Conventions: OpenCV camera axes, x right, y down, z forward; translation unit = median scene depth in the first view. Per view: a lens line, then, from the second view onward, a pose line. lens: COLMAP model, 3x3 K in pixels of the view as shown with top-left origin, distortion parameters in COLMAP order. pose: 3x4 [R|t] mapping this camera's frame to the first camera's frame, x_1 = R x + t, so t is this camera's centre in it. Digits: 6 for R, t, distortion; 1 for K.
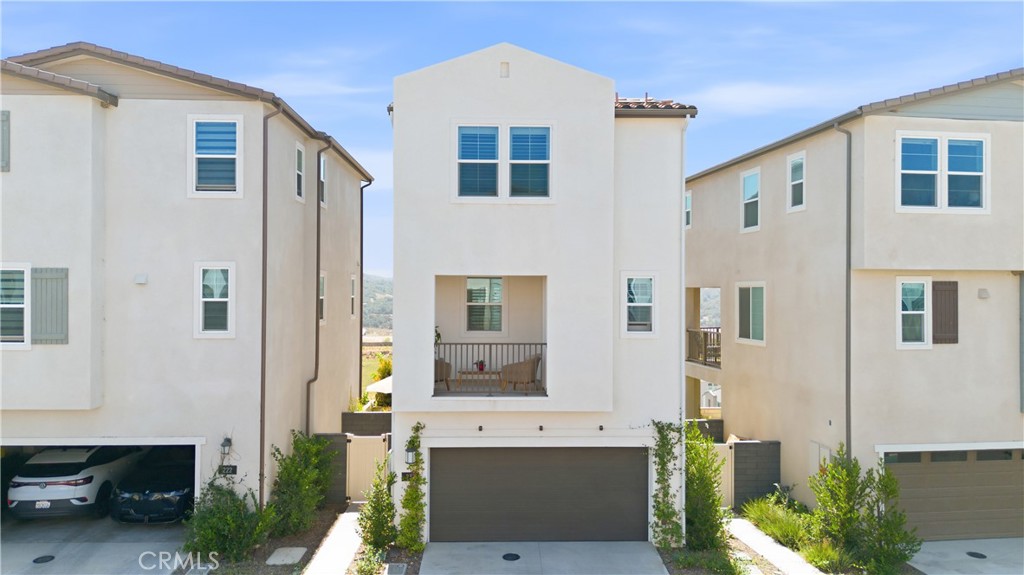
lens RADIAL K [[748.4, 0, 512.0], [0, 748.4, 287.5], [0, 0, 1]] dist [0.098593, -0.114857]
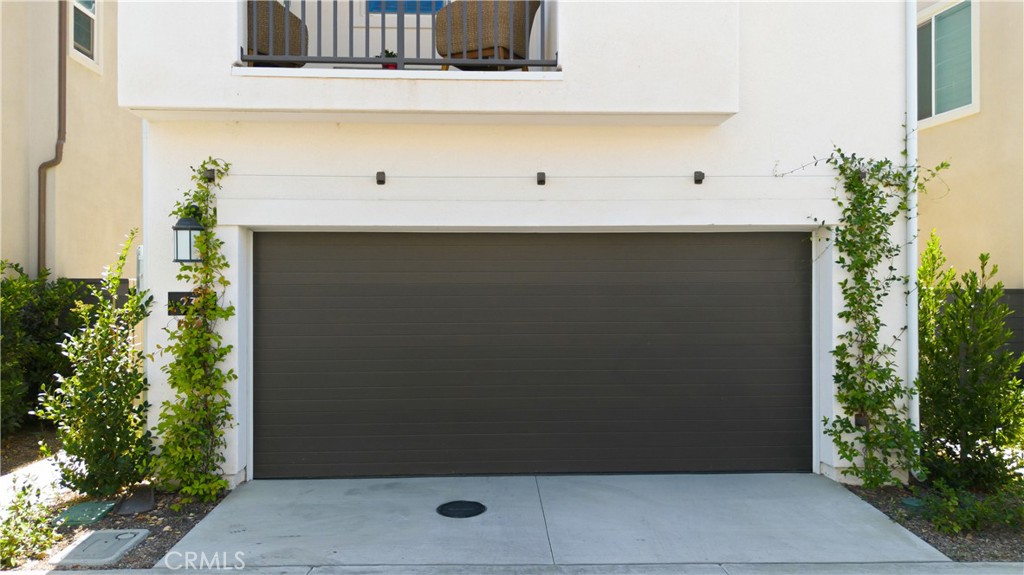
lens RADIAL K [[752.5, 0, 512.0], [0, 752.5, 287.5], [0, 0, 1]] dist [0.049050, 0.001027]
pose [[0.999796, -0.005677, 0.019403, 0.016183], [0.005719, 0.999981, -0.002096, 0.243939], [-0.019390, 0.002207, 0.999810, 0.619440]]
